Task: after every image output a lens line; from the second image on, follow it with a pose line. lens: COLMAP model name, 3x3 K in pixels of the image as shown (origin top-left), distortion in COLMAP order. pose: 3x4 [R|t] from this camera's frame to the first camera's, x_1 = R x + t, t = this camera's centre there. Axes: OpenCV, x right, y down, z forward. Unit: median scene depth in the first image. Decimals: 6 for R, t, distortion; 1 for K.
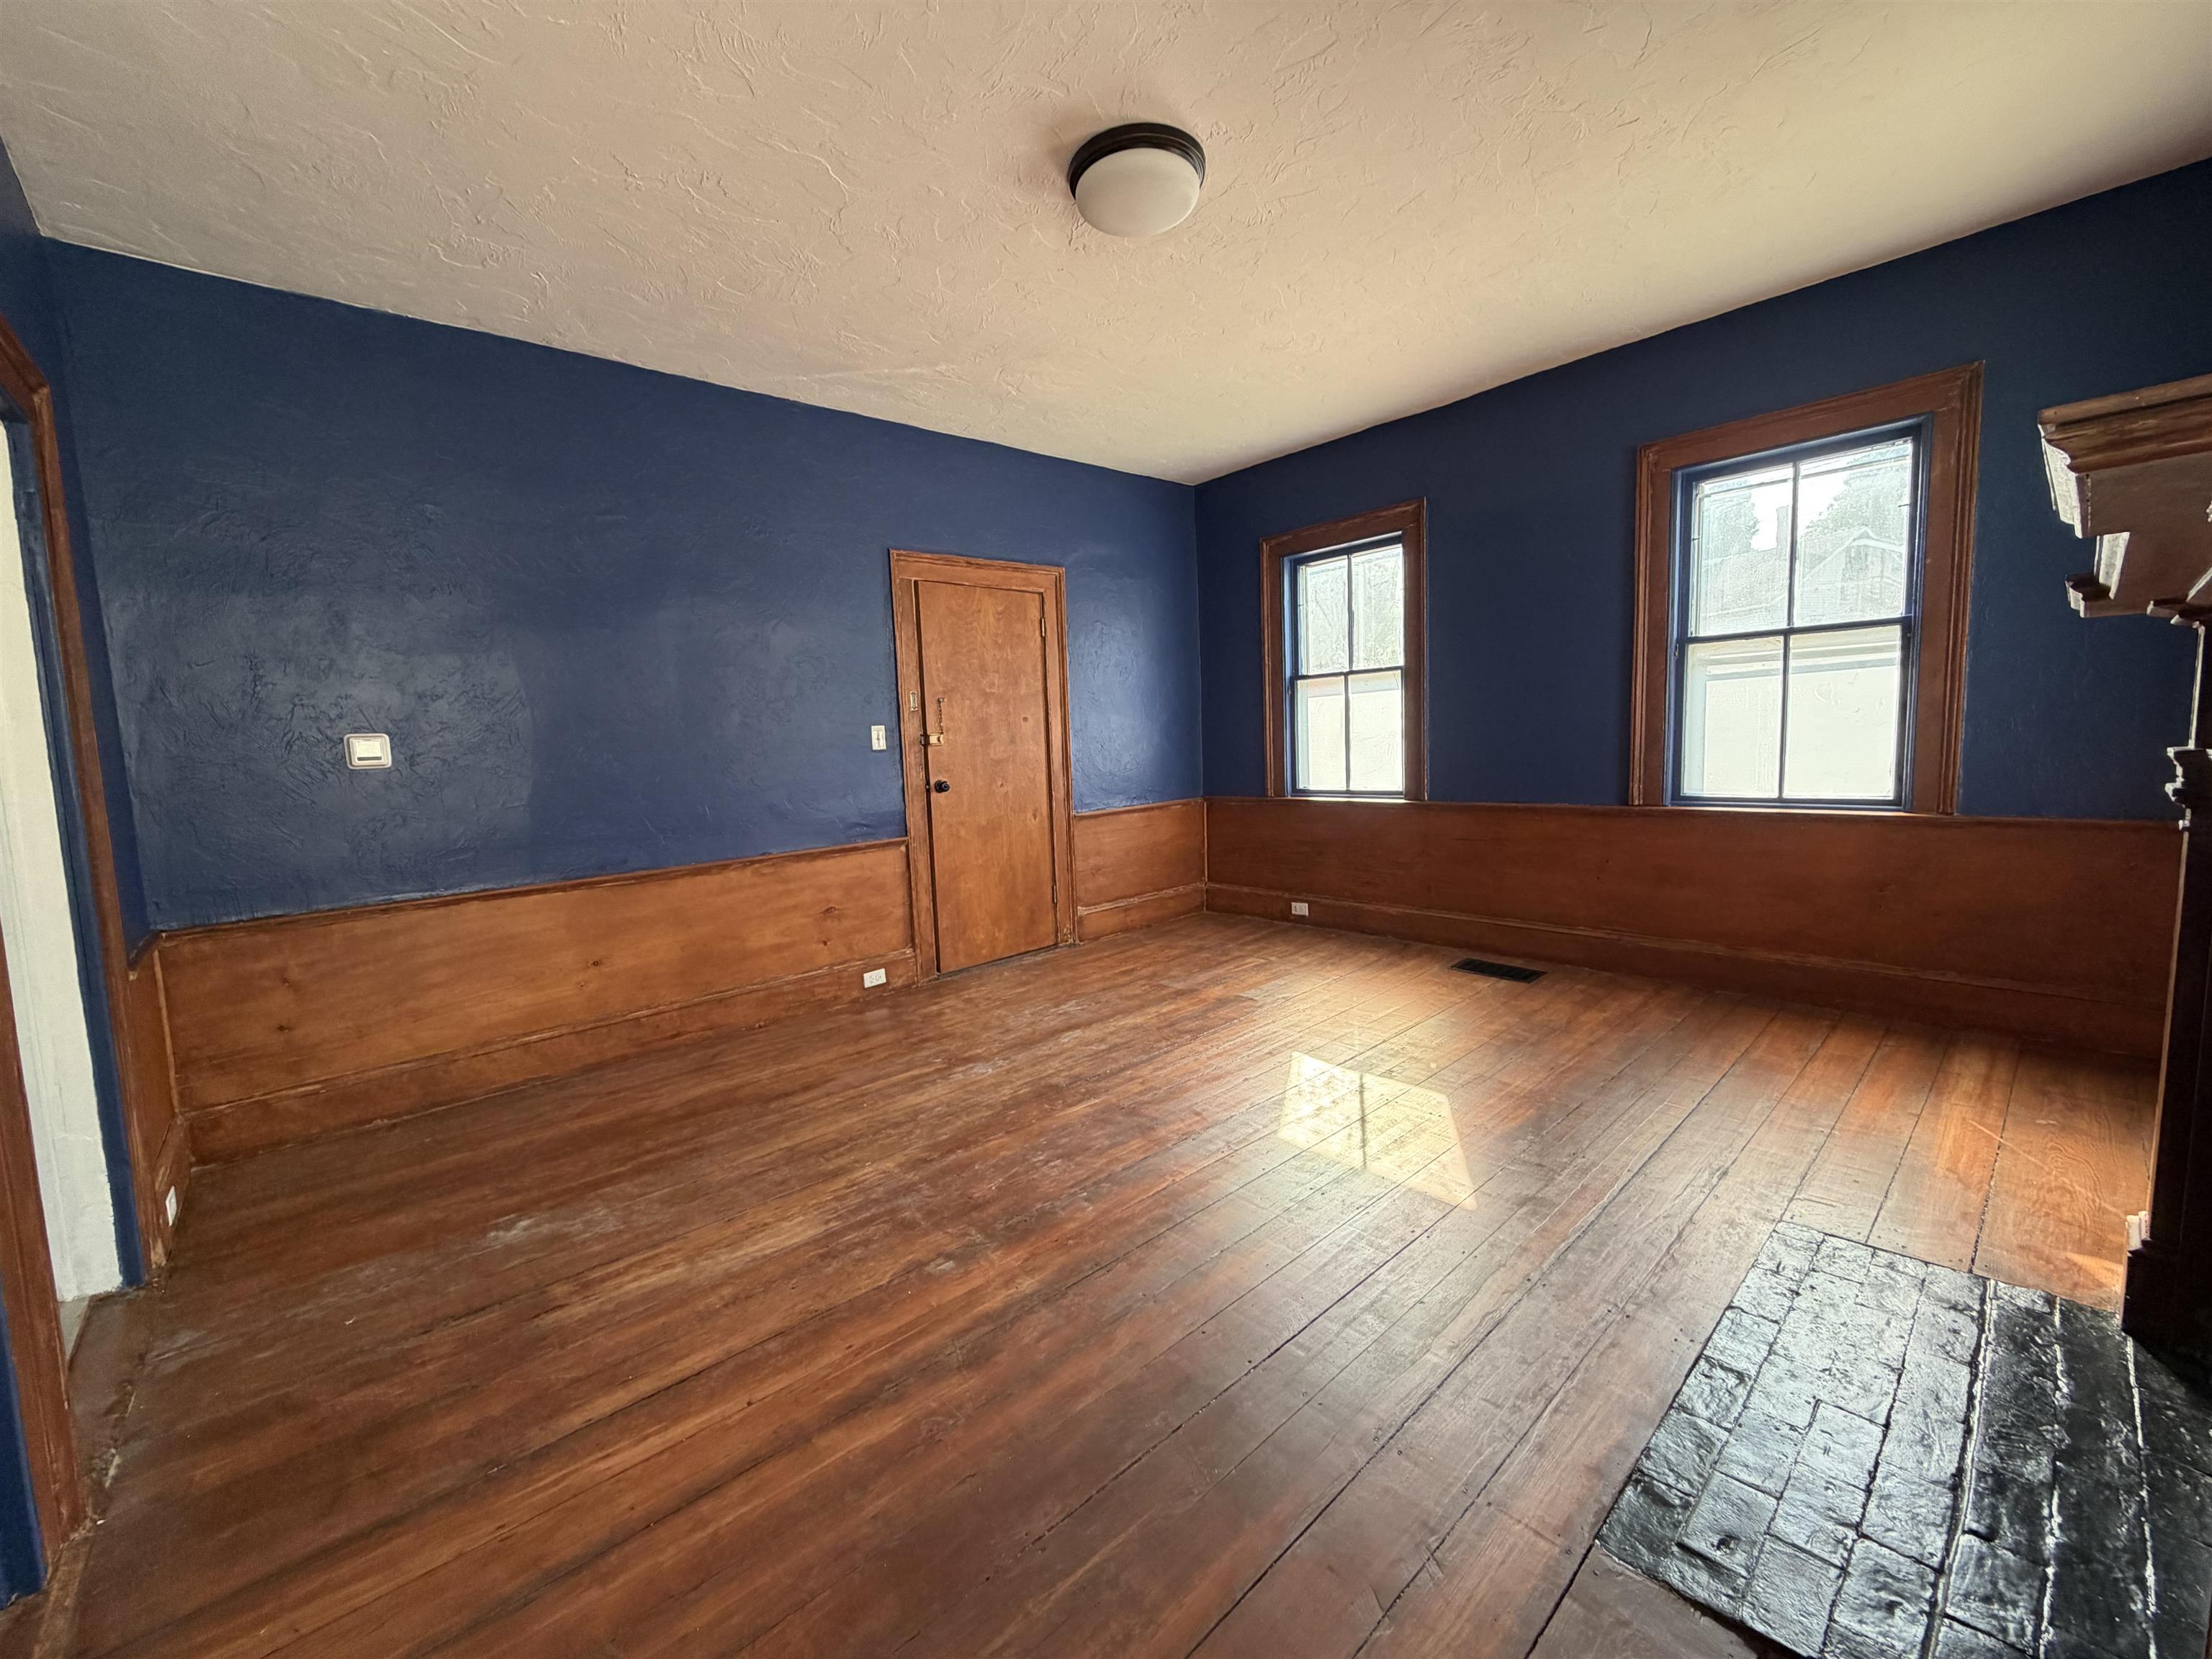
lens RADIAL K [[879.9, 0, 1096.6], [0, 879.9, 830.5], [0, 0, 1]] dist [-0.000352, 0.000584]
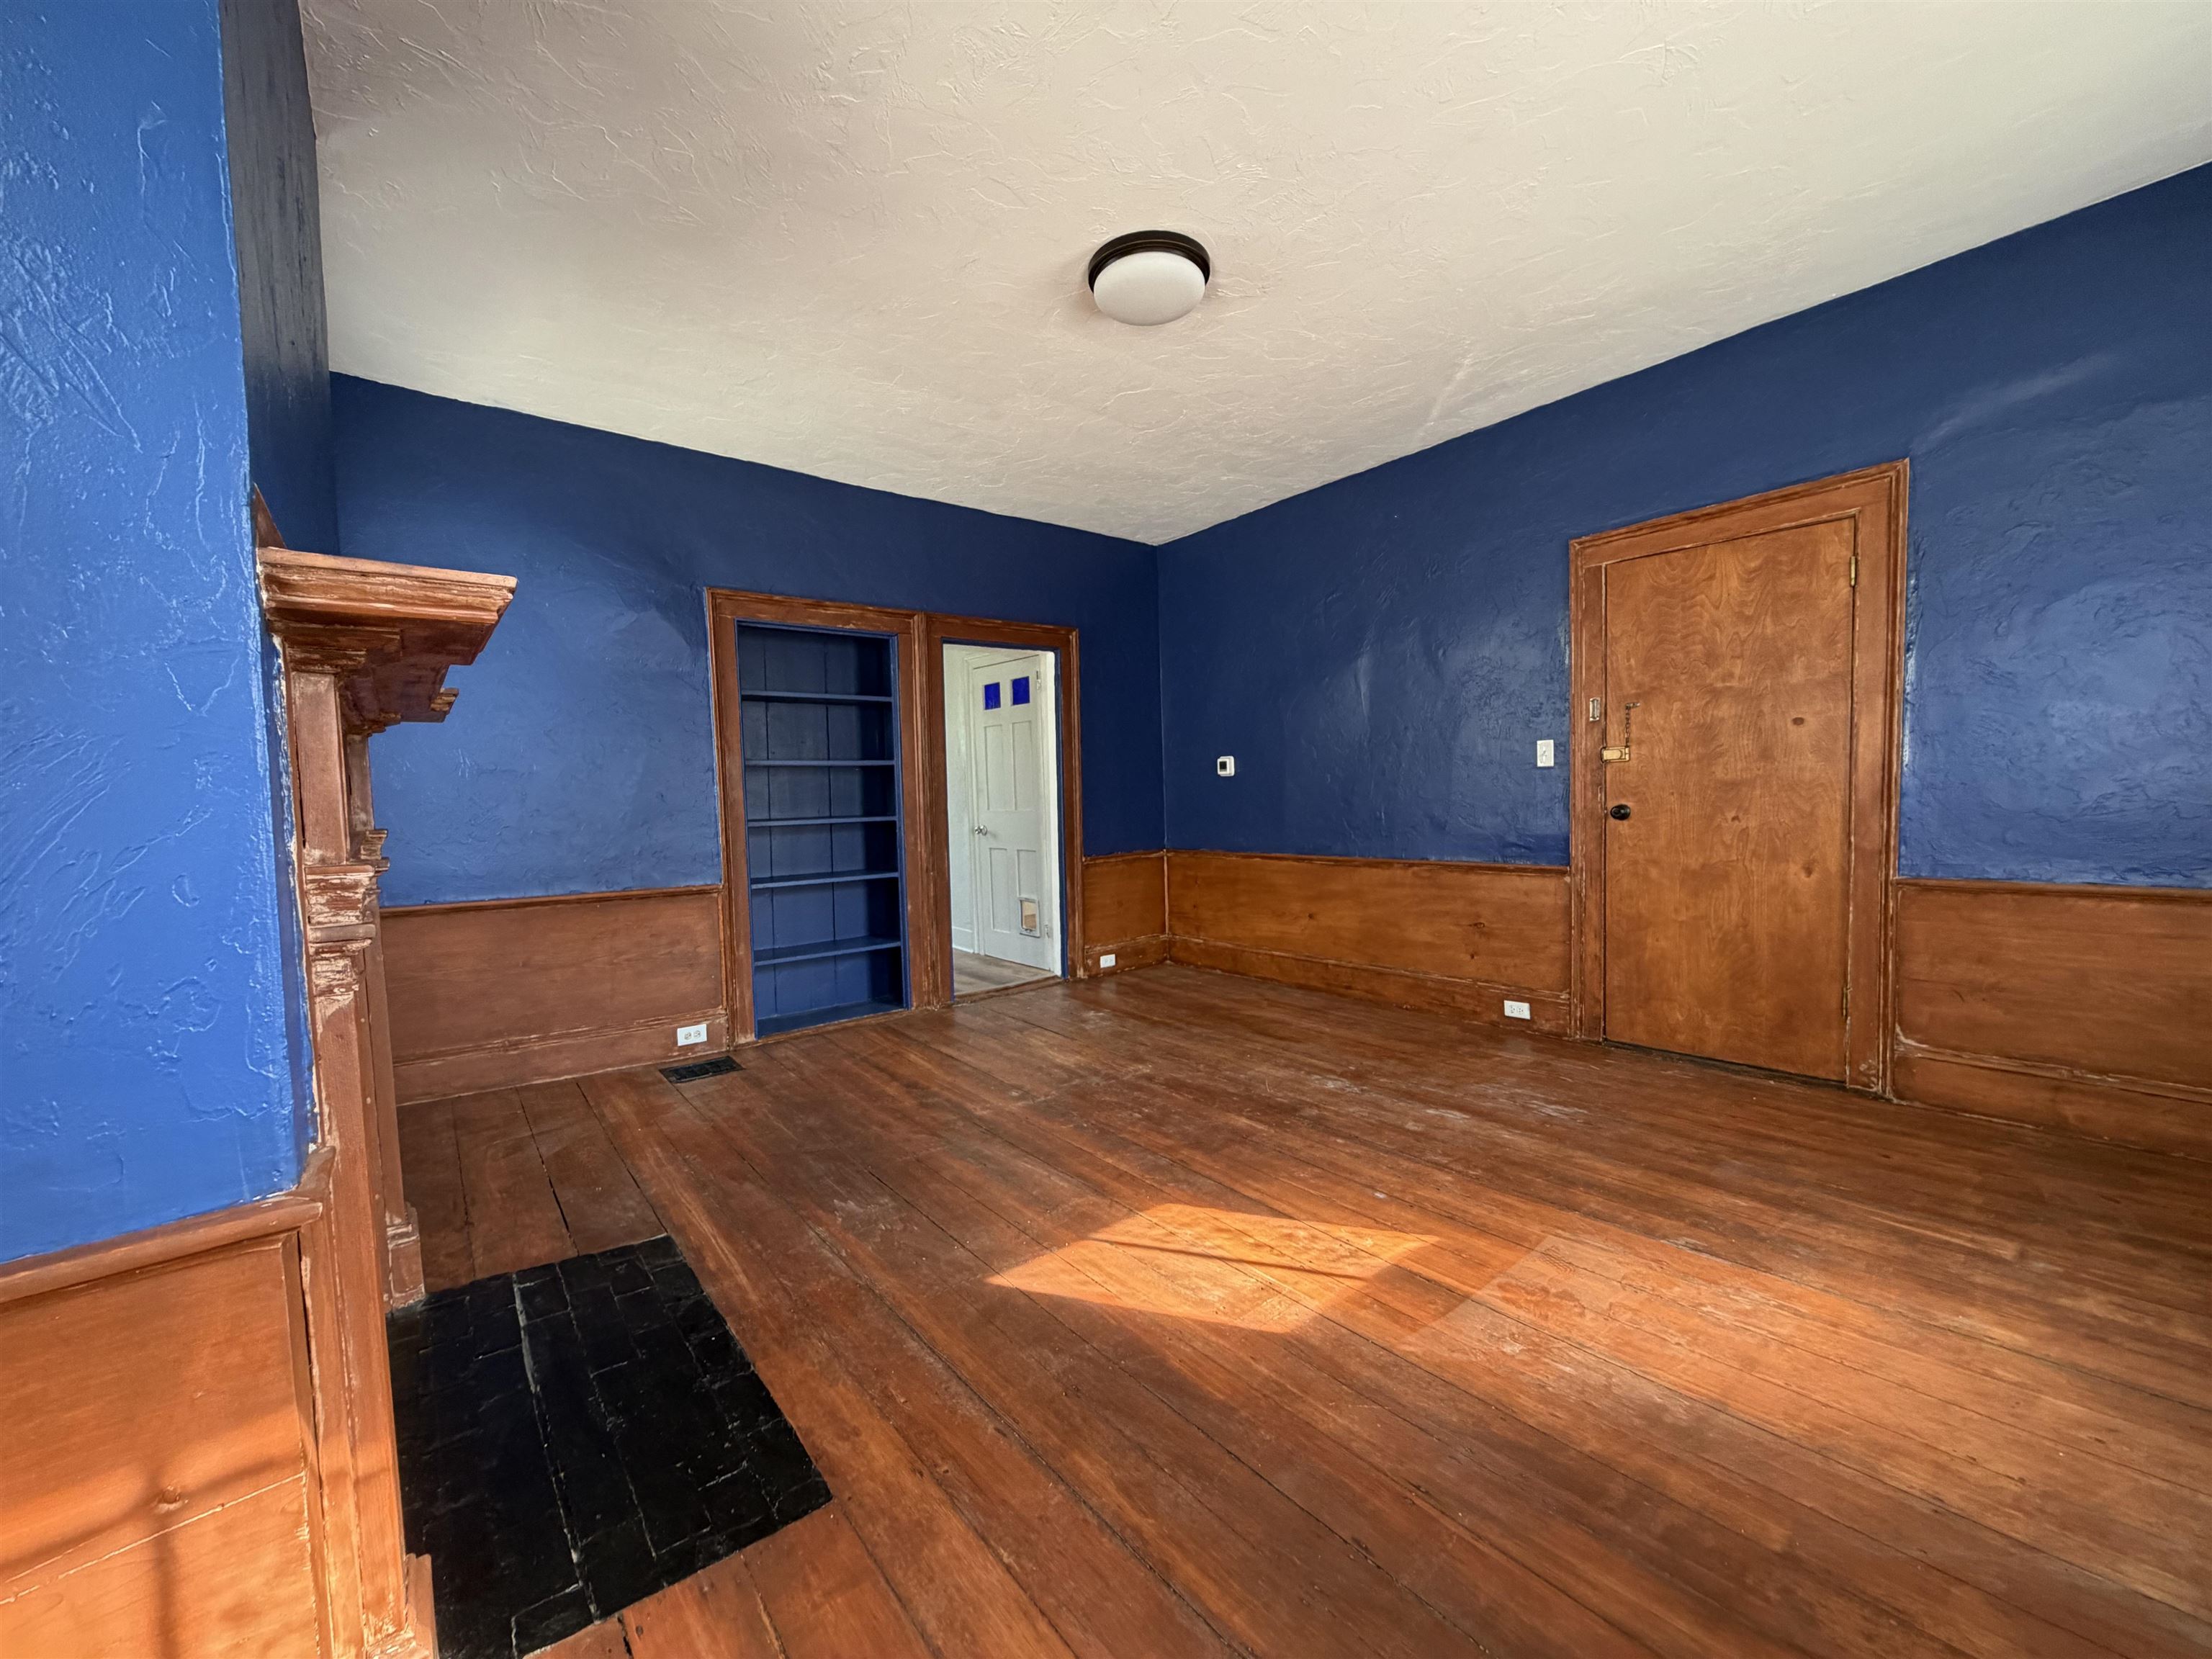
lens RADIAL K [[879.9, 0, 1096.6], [0, 879.9, 830.5], [0, 0, 1]] dist [-0.000352, 0.000584]
pose [[-0.062572, 0.094742, -0.993533, 0.826643], [-0.070900, 0.992547, 0.099113, -0.099516], [0.995519, 0.076643, -0.055389, 0.706230]]
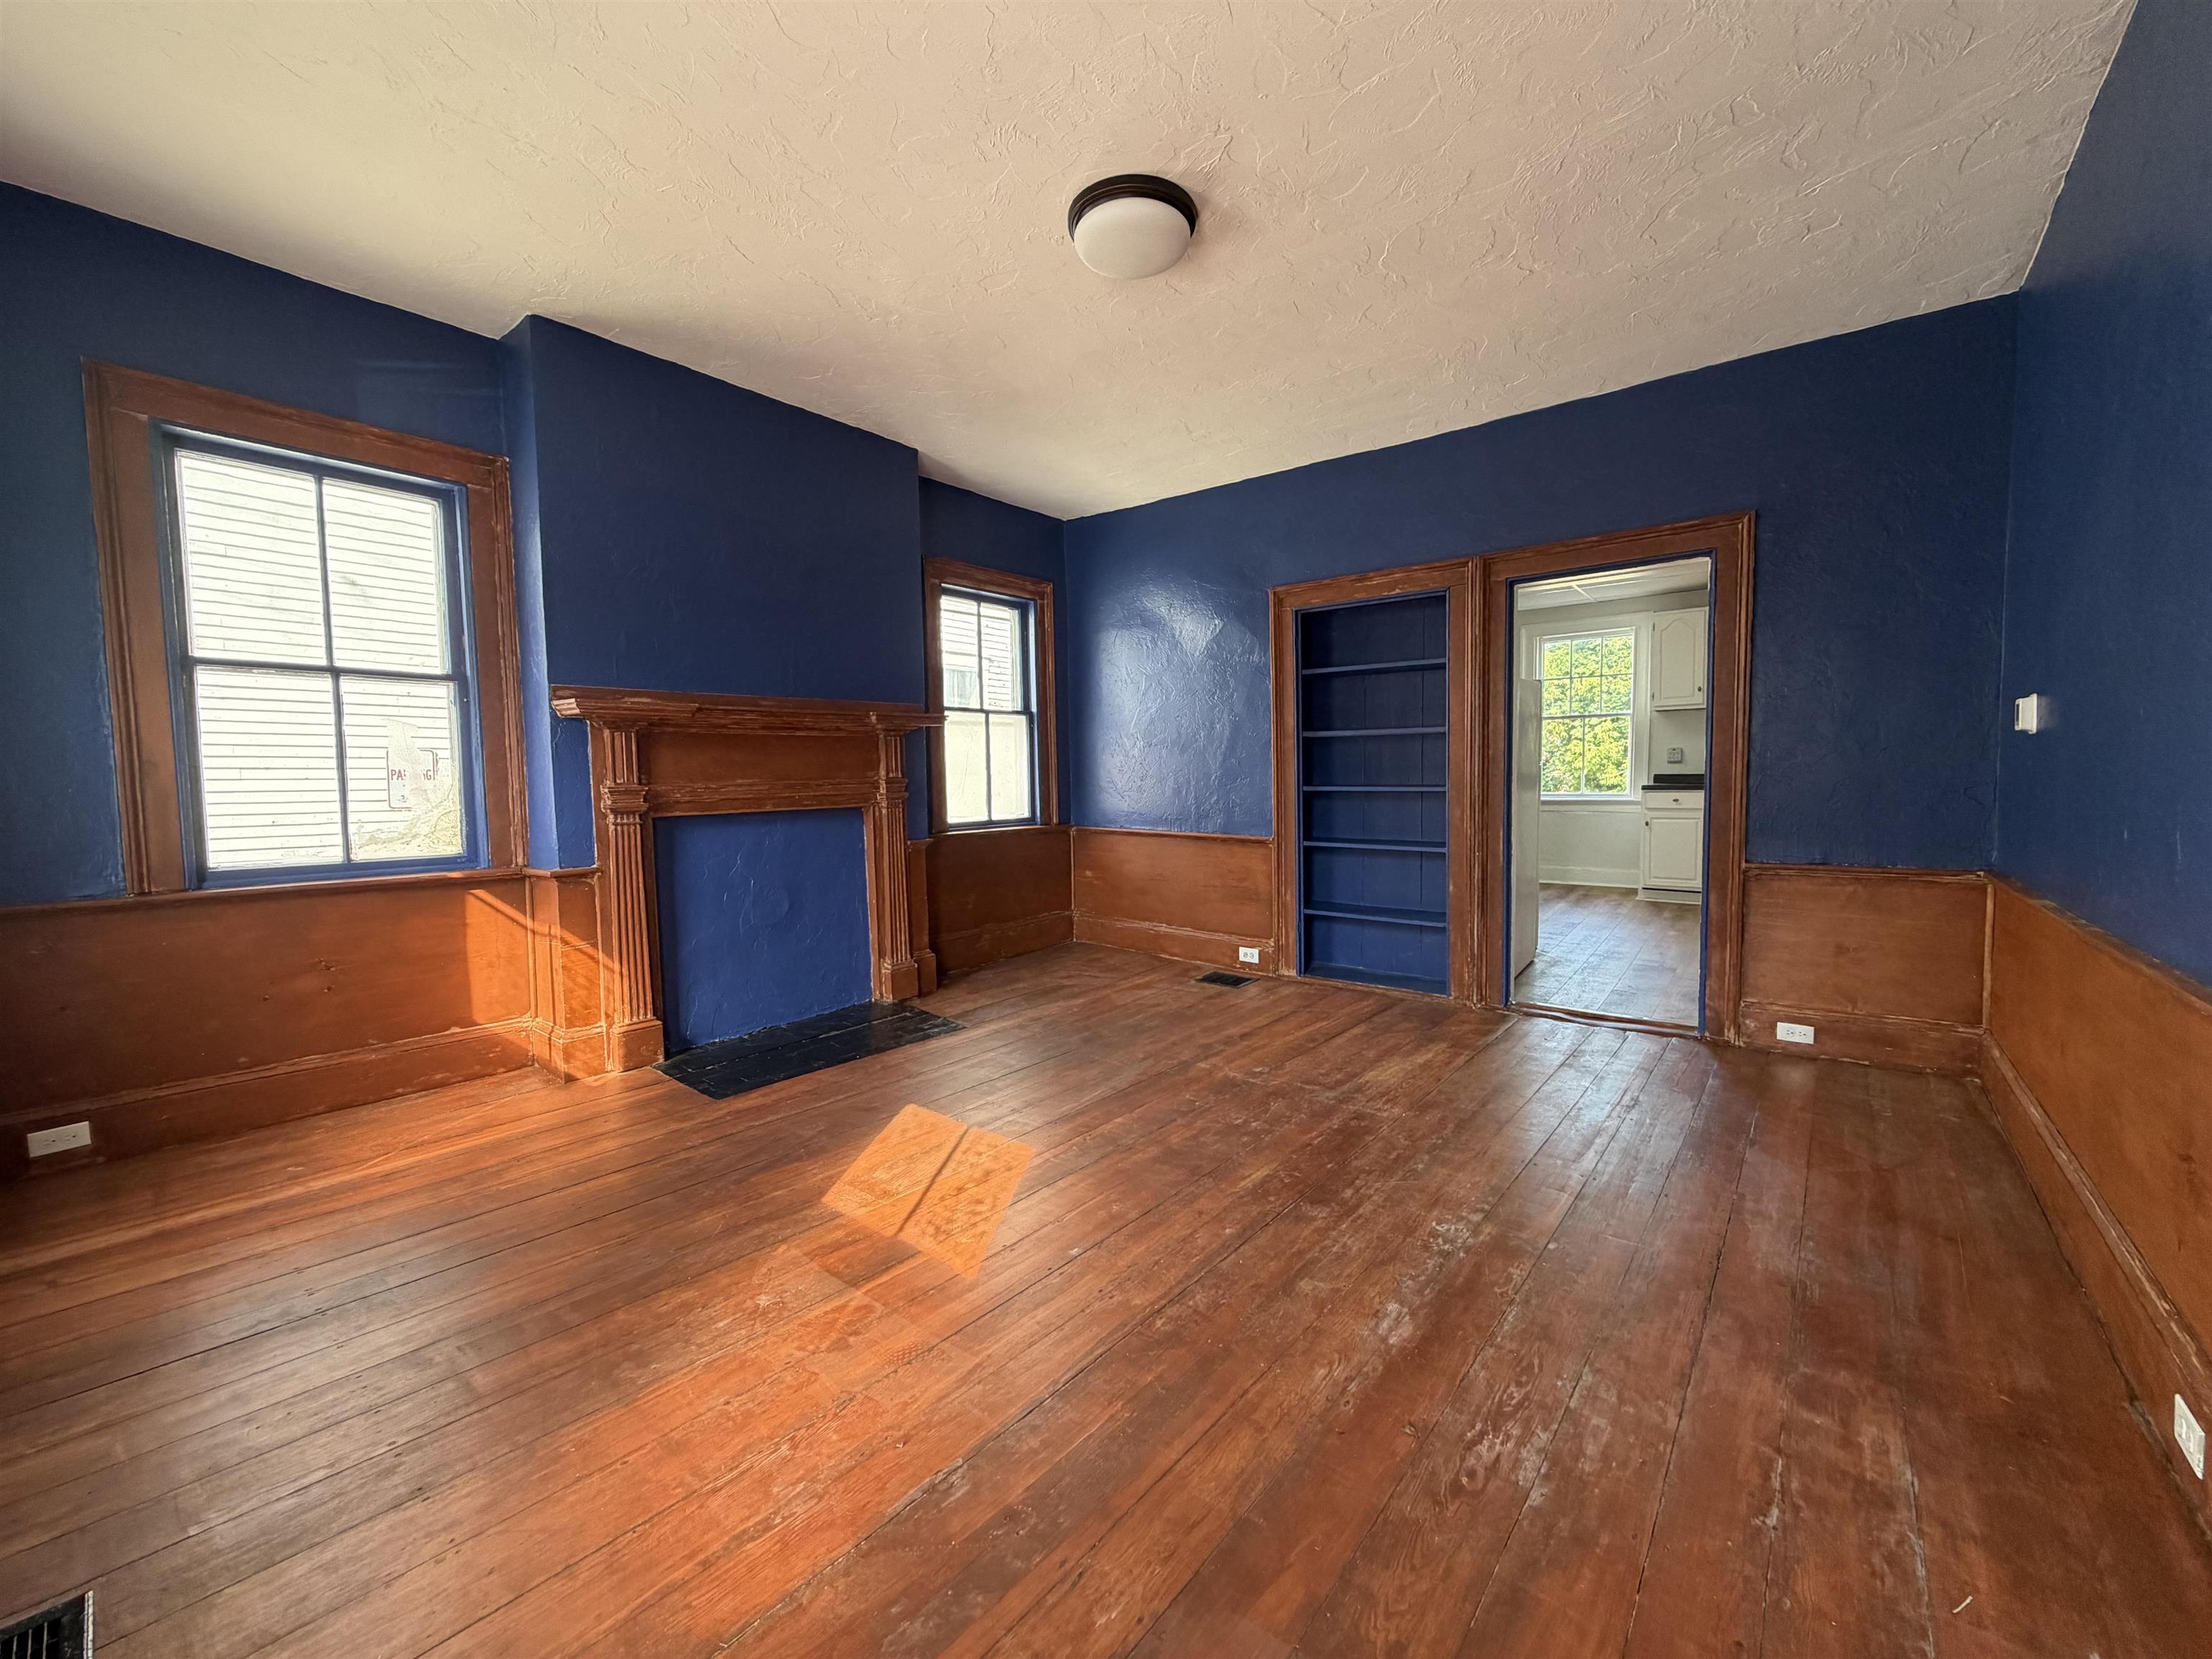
lens RADIAL K [[881.0, 0, 1096.9], [0, 881.0, 827.1], [0, 0, 1]] dist [-0.000499, 0.000059]
pose [[-0.986893, 0.064552, -0.147904, 0.197438], [0.039534, 0.985294, 0.166233, -0.135360], [0.156460, 0.158207, -0.974931, 1.448298]]
